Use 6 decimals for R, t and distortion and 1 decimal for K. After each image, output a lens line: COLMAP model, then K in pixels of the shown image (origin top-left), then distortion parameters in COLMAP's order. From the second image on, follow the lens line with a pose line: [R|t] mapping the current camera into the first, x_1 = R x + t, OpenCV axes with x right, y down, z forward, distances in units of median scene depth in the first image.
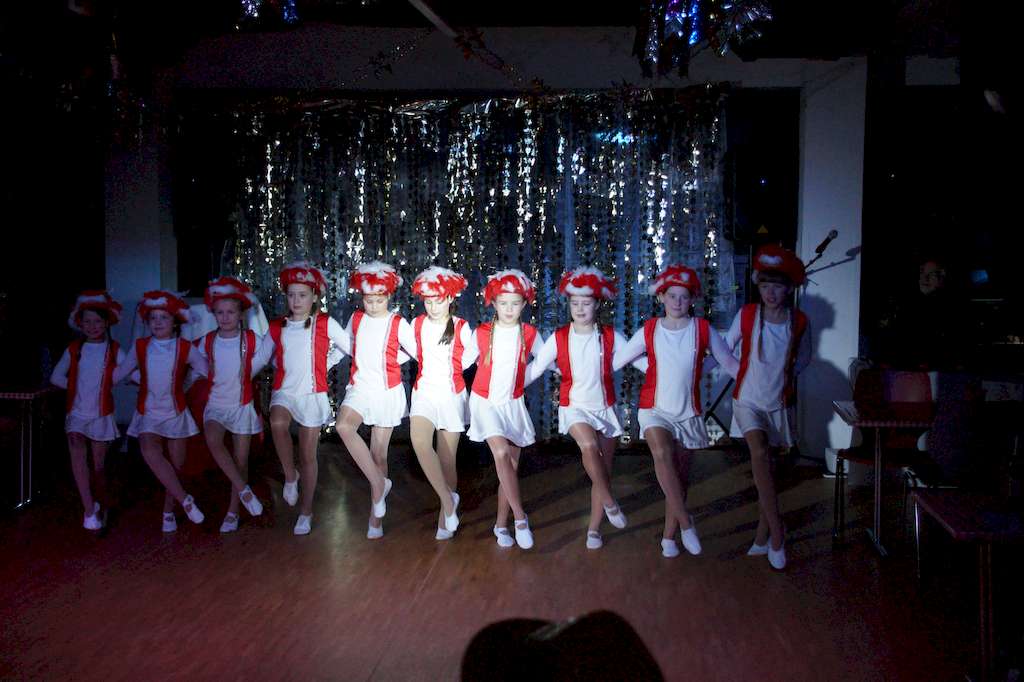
lens RADIAL K [[1402.2, 0, 511.5], [0, 1402.2, 342.2], [0, 0, 1]] dist [0.044836, 0.000000]
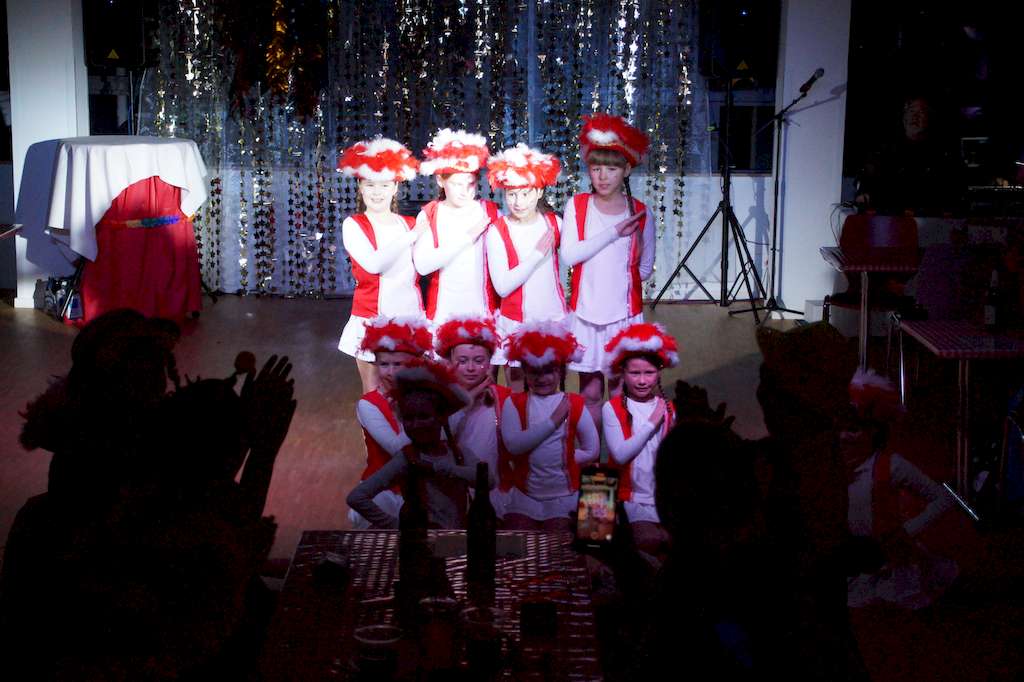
lens RADIAL K [[1886.7, 0, 511.7], [0, 1886.7, 343.2], [0, 0, 1]] dist [0.235256, 0.000000]
pose [[0.996500, -0.005339, 0.083421, -0.076436], [-0.001600, 0.996557, 0.082890, -0.001049], [-0.083577, -0.082733, 0.993061, -0.243887]]
